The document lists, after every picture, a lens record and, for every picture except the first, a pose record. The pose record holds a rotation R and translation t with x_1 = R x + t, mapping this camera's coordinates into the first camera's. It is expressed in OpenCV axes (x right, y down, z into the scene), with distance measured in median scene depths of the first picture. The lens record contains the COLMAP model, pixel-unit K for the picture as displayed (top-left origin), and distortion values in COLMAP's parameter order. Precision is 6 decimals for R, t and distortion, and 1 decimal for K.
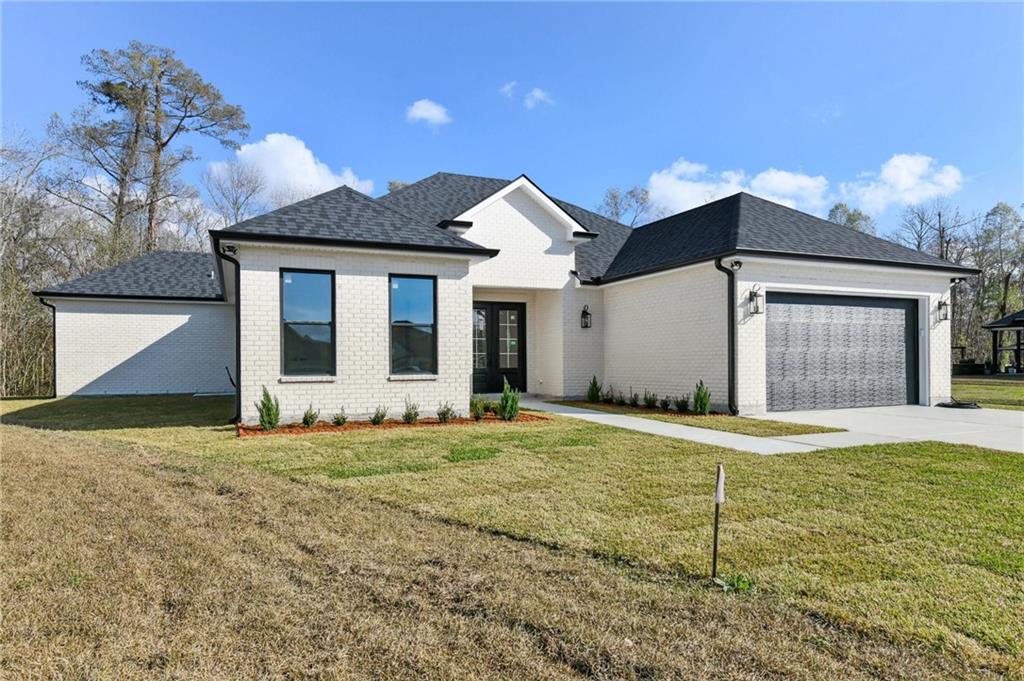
lens RADIAL K [[594.1, 0, 512.0], [0, 594.1, 340.5], [0, 0, 1]] dist [-0.000438, -0.000014]
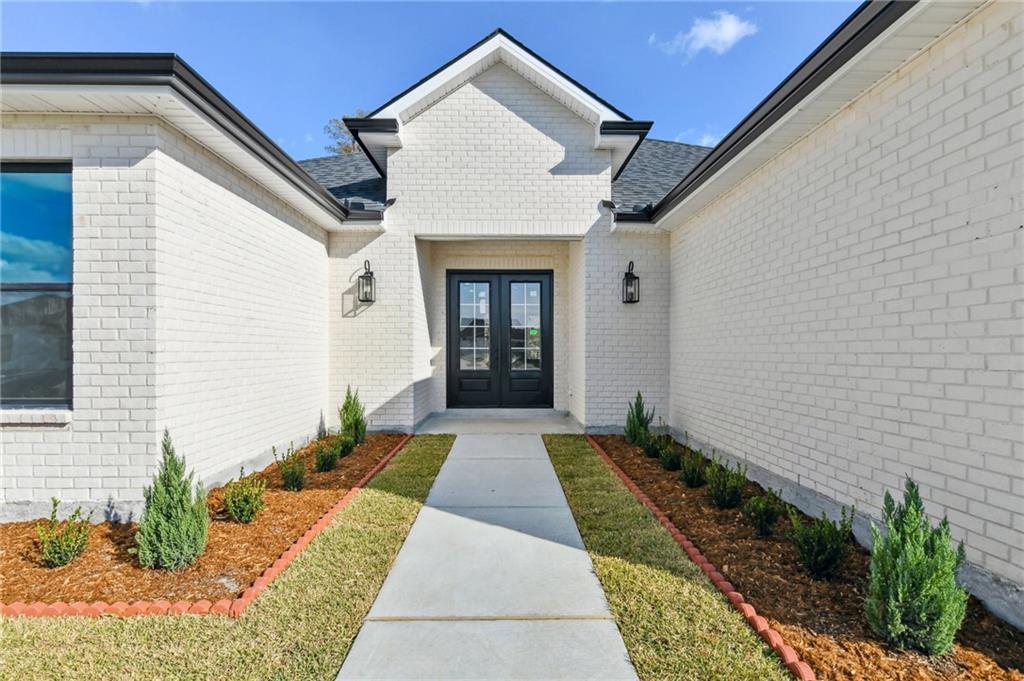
lens RADIAL K [[443.8, 0, 512.0], [0, 443.8, 340.5], [0, 0, 1]] dist [0.001019, -0.000305]
pose [[0.927481, 0.002421, -0.373862, 0.179170], [0.005166, 0.999801, 0.019289, 0.004689], [0.373834, -0.019821, 0.927284, 0.588300]]
